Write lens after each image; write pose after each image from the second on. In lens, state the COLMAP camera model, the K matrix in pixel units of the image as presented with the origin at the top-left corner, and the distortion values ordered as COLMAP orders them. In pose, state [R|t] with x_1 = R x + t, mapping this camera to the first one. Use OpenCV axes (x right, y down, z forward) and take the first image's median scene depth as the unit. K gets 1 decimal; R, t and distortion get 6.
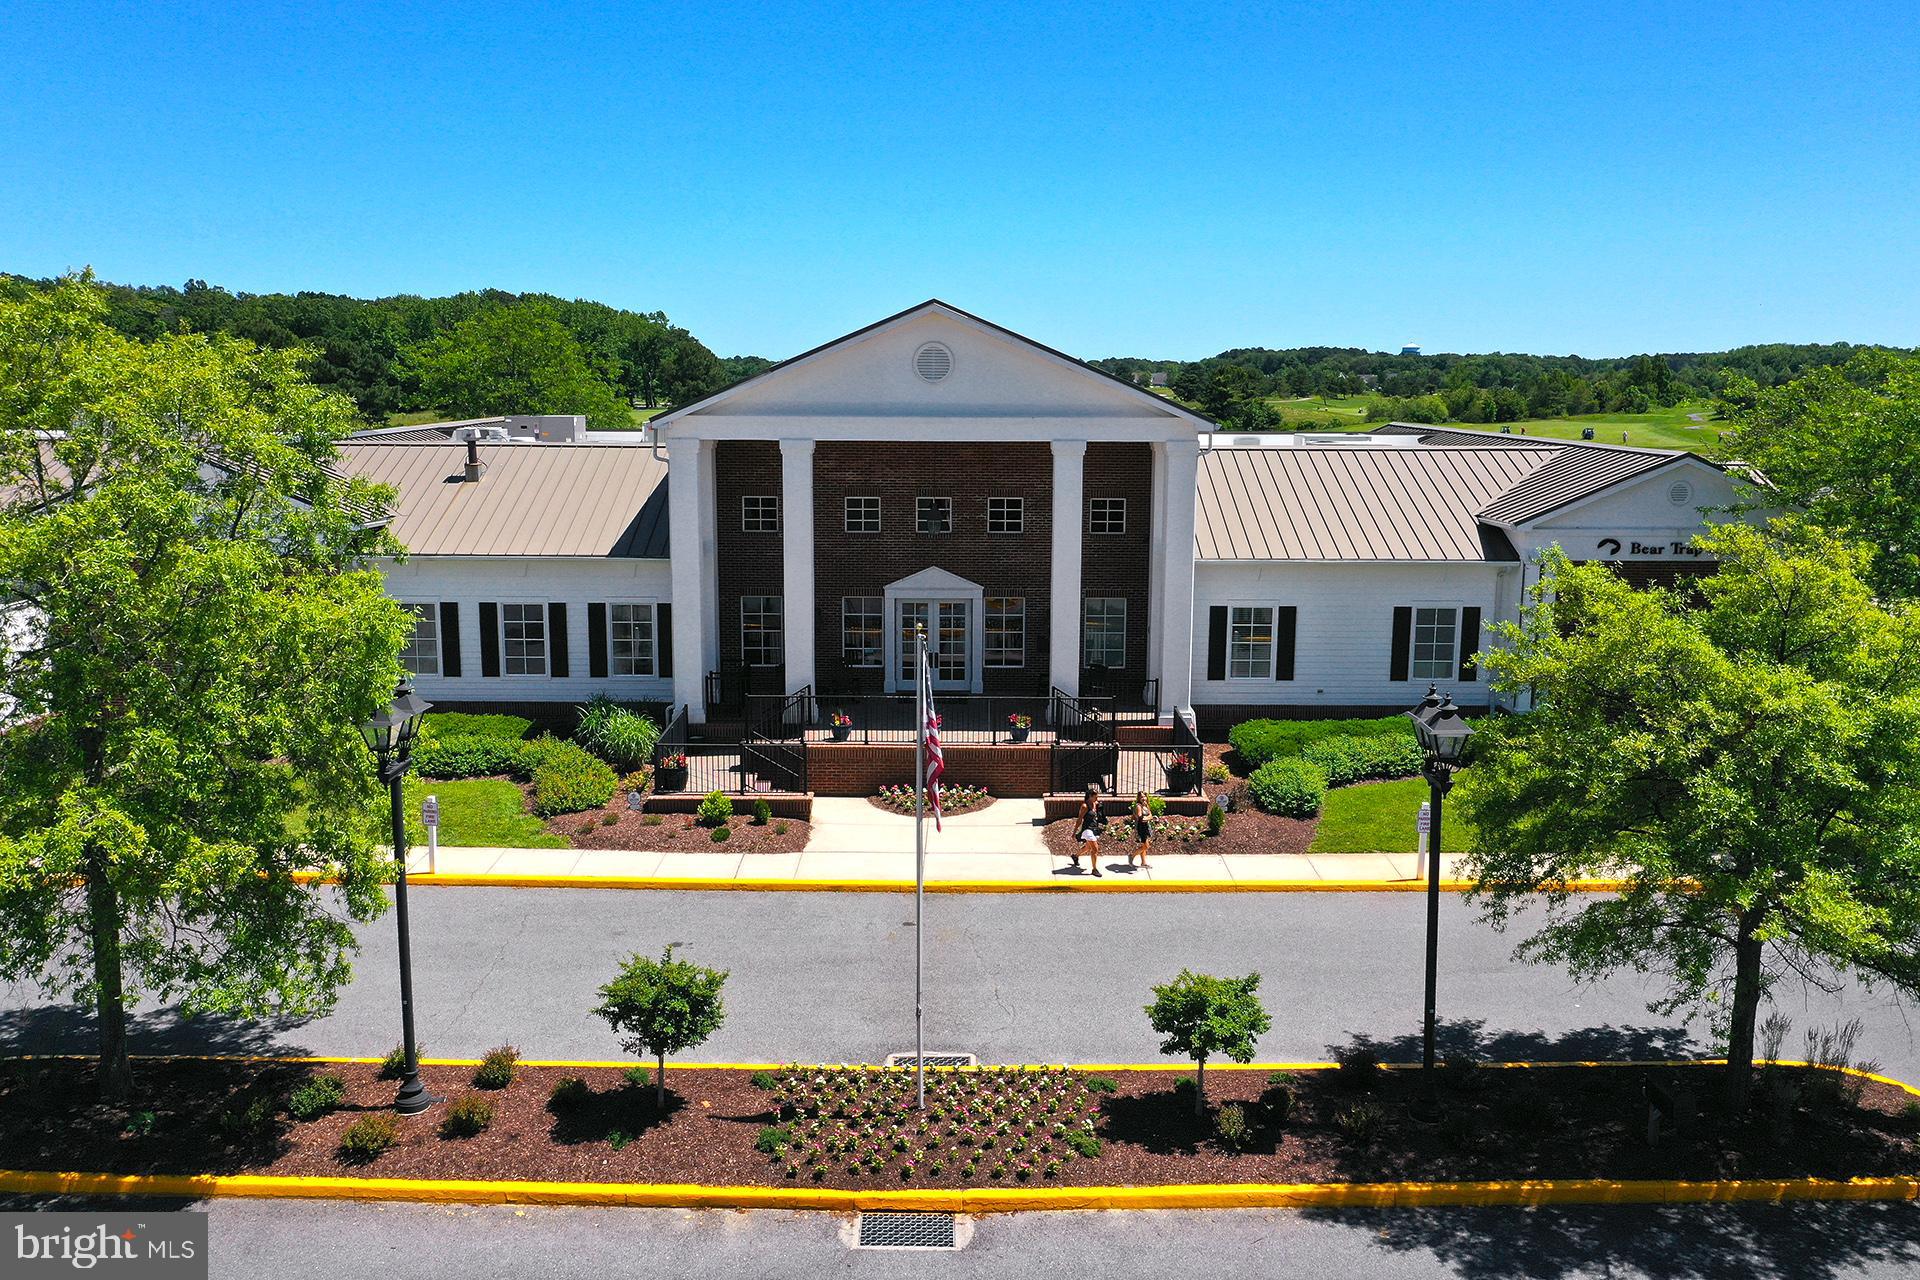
lens RADIAL K [[1517.7, 0, 956.4], [0, 1517.7, 635.1], [0, 0, 1]] dist [0.017268, -0.007201]
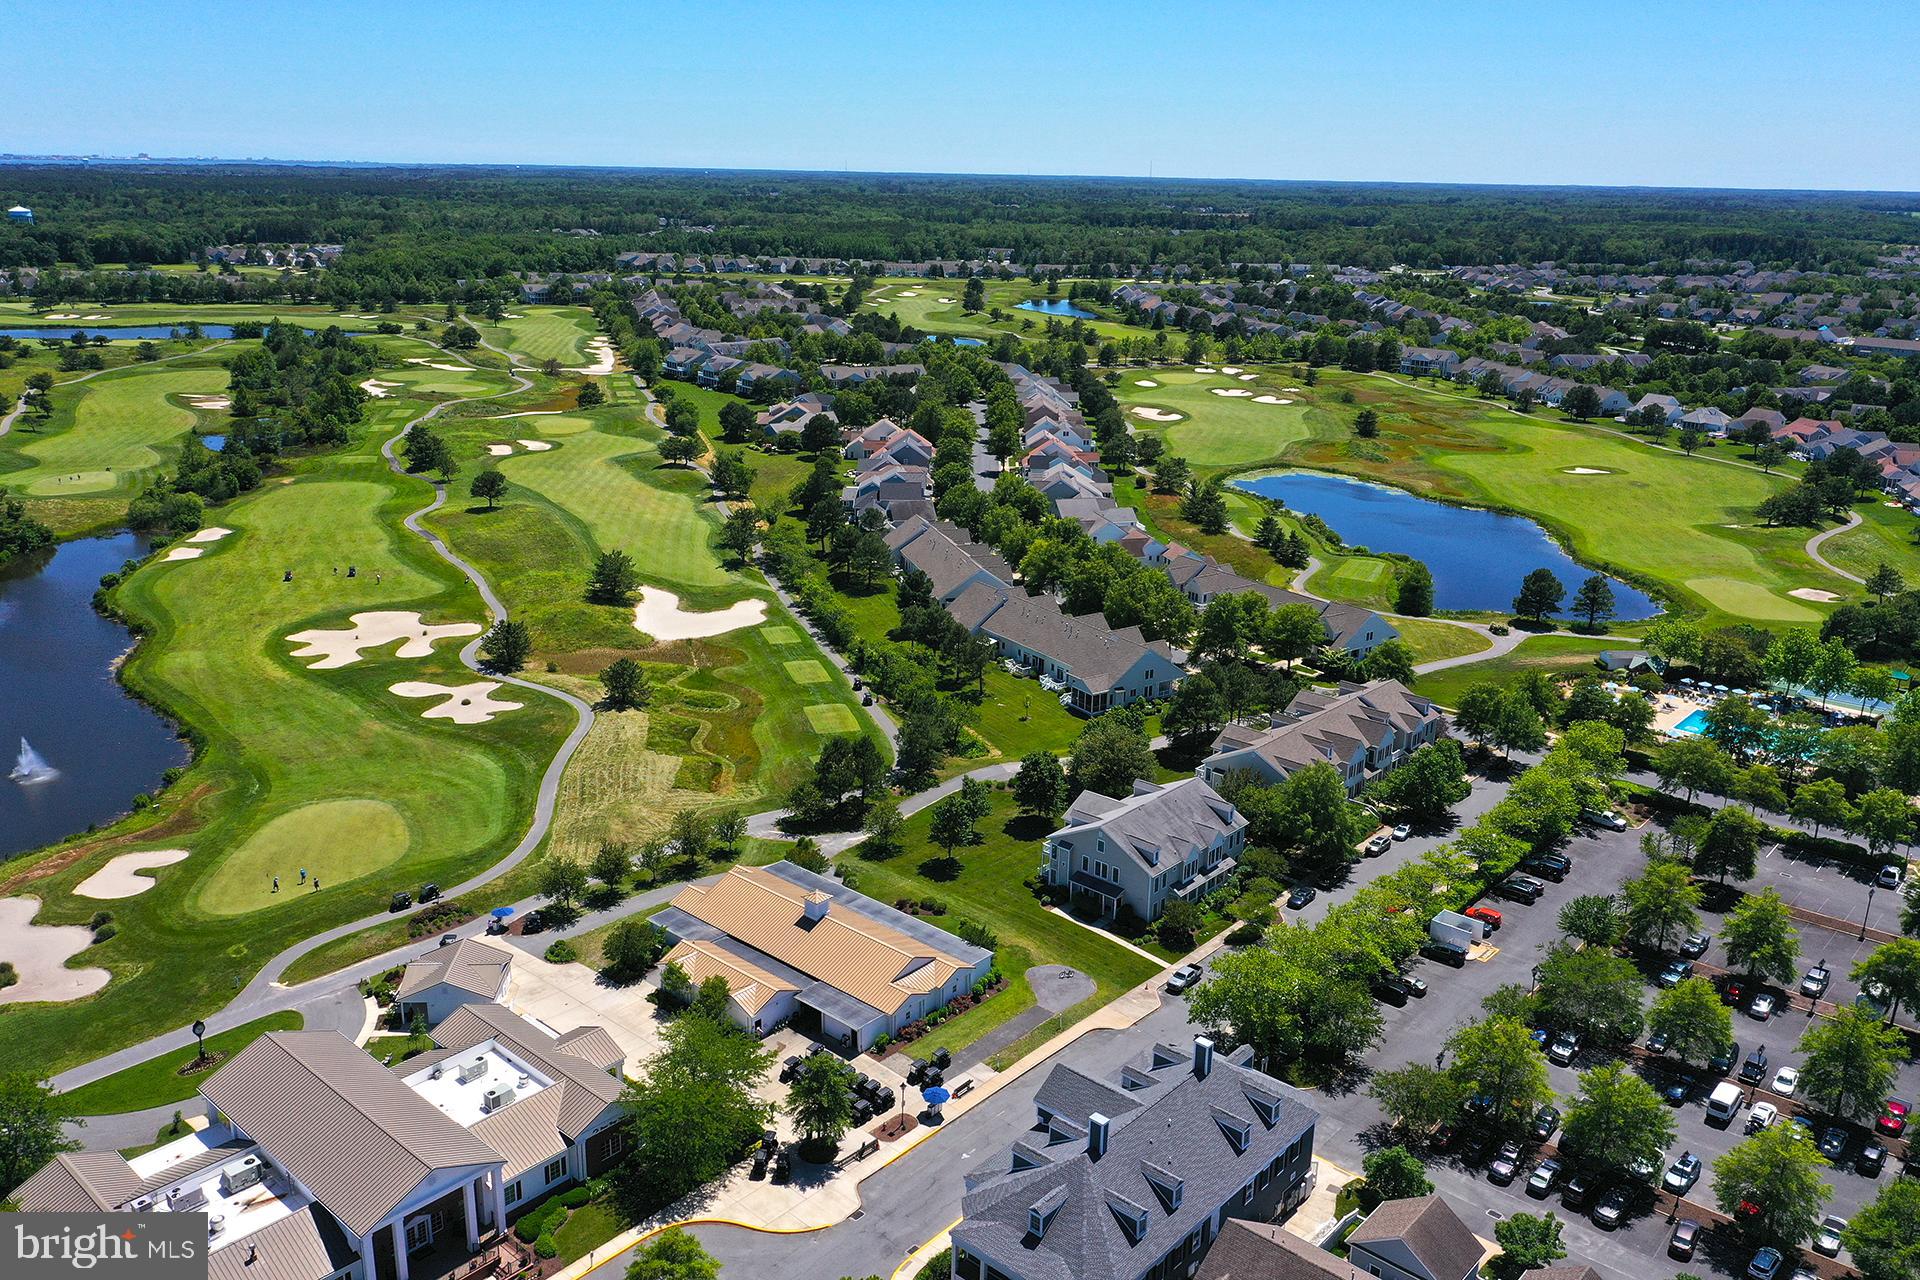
lens RADIAL K [[1517.7, 0, 956.4], [0, 1517.7, 635.1], [0, 0, 1]] dist [0.017268, -0.007201]
pose [[0.667542, -0.206795, 0.715279, -1.424532], [0.105891, 0.977260, 0.183713, -1.877234], [-0.737004, -0.046895, 0.674260, -2.146213]]
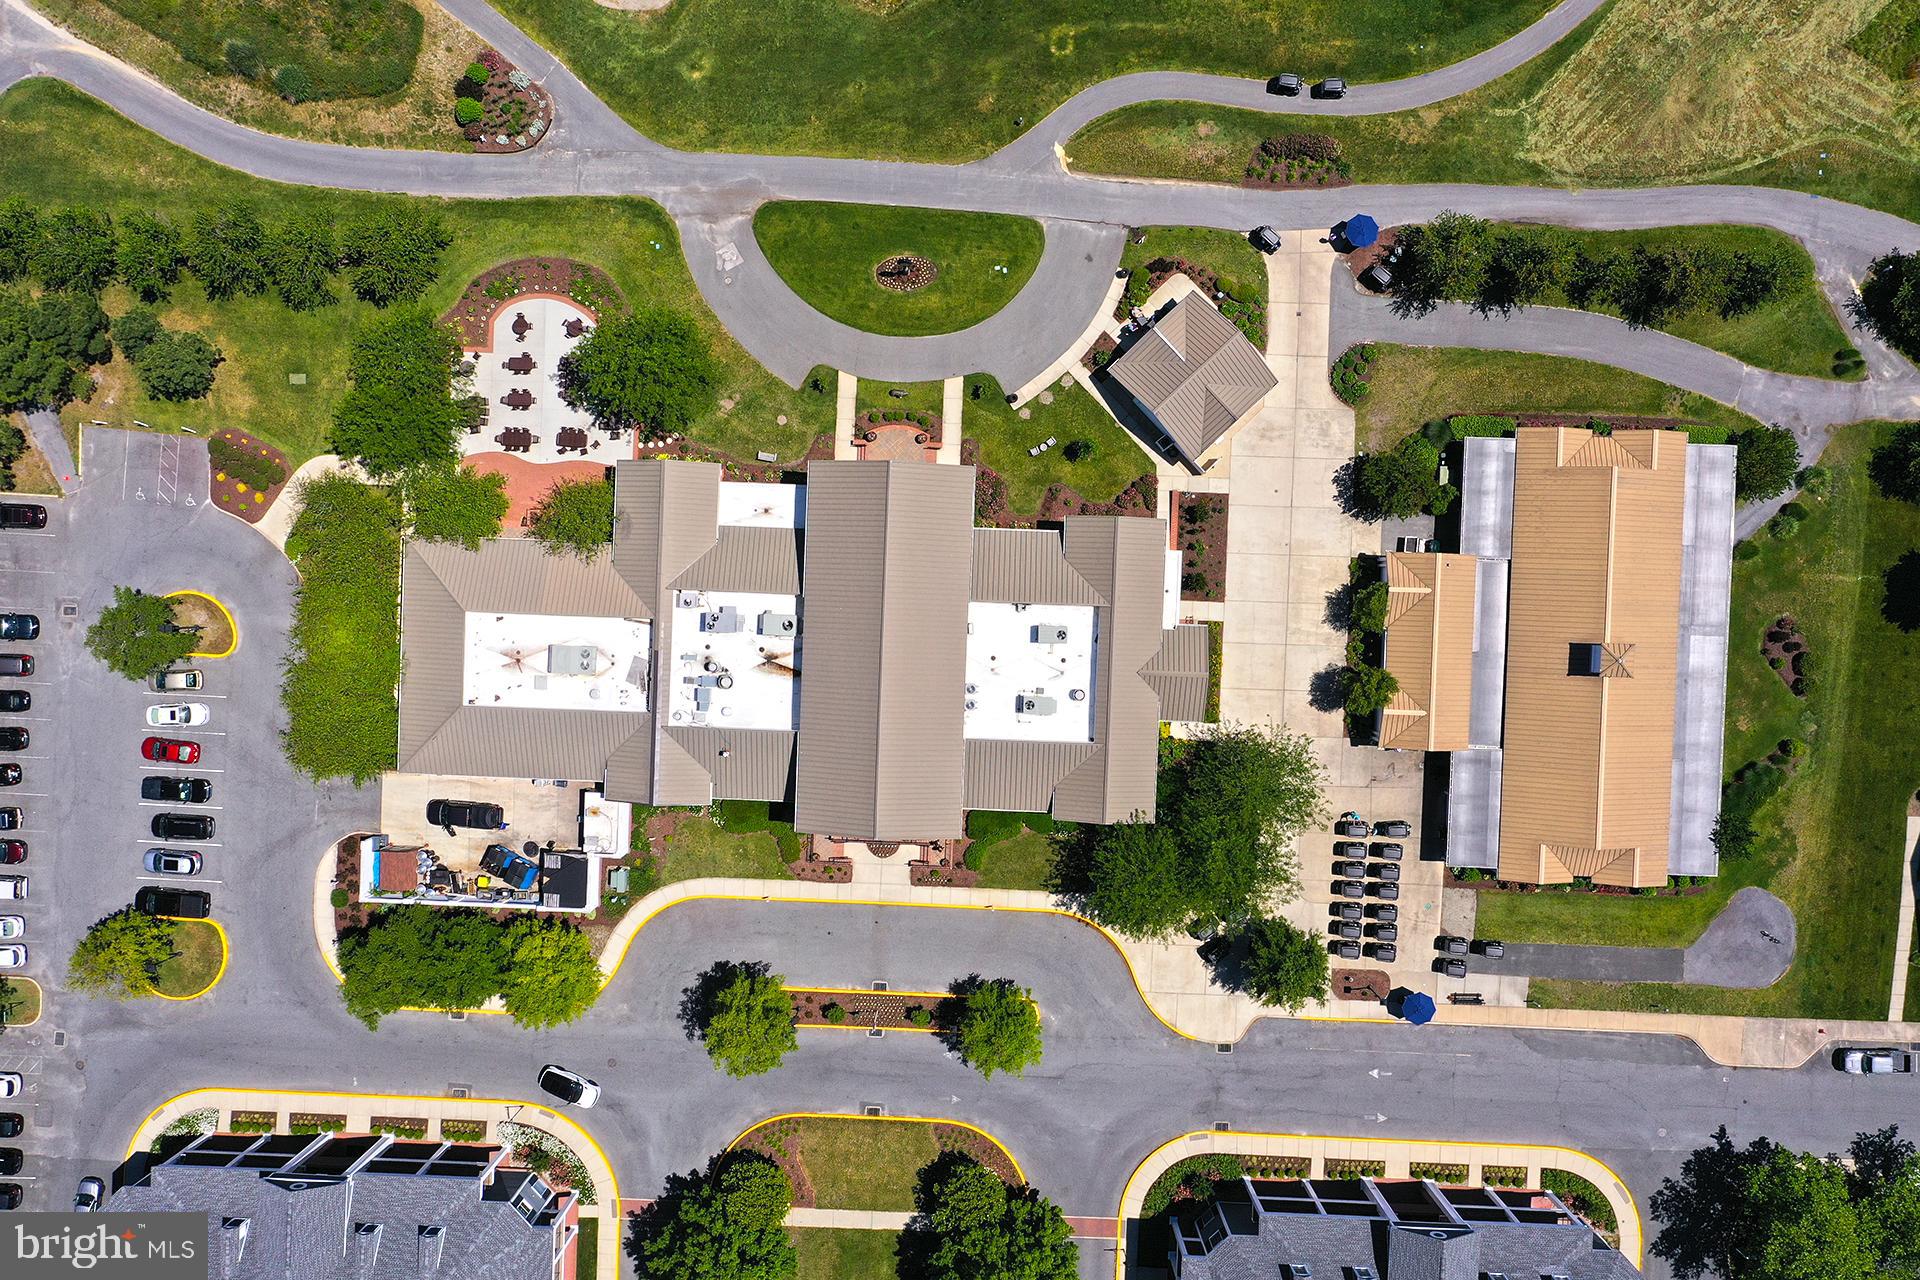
lens RADIAL K [[1545.0, 0, 960.0], [0, 1545.0, 640.0], [0, 0, 1]] dist [-0.001616, 0.004300]
pose [[0.998992, 0.042873, -0.013327, 0.193060], [0.007030, 0.143813, 0.989580, -3.560386], [0.044342, -0.988676, 0.143367, 0.911004]]
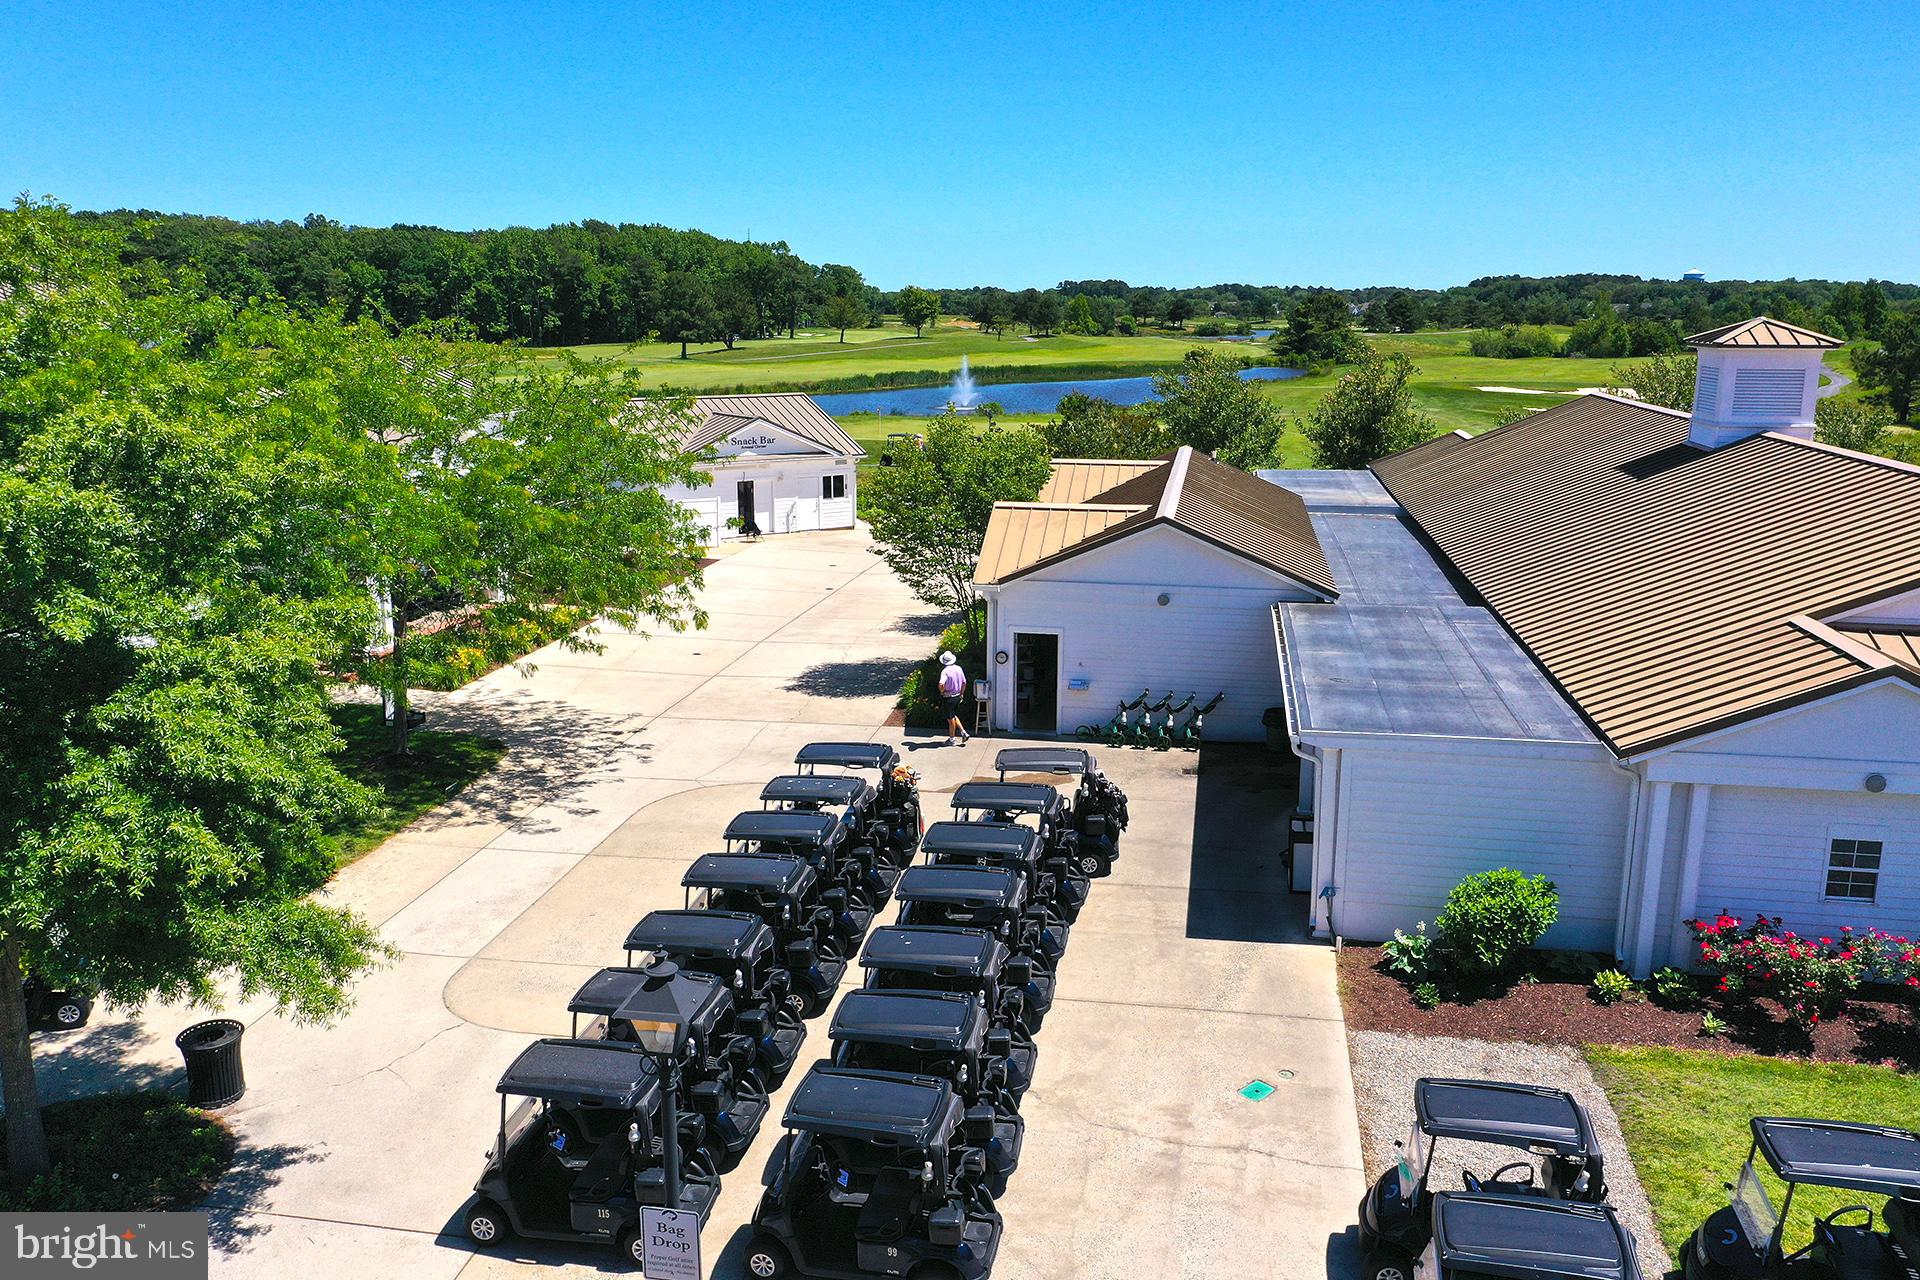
lens RADIAL K [[1517.7, 0, 956.4], [0, 1517.7, 635.1], [0, 0, 1]] dist [0.017268, -0.007201]
pose [[0.983637, 0.037856, -0.176138, 1.251525], [-0.030047, 0.998452, 0.046796, -0.056923], [0.177637, -0.040738, 0.983252, 0.349657]]
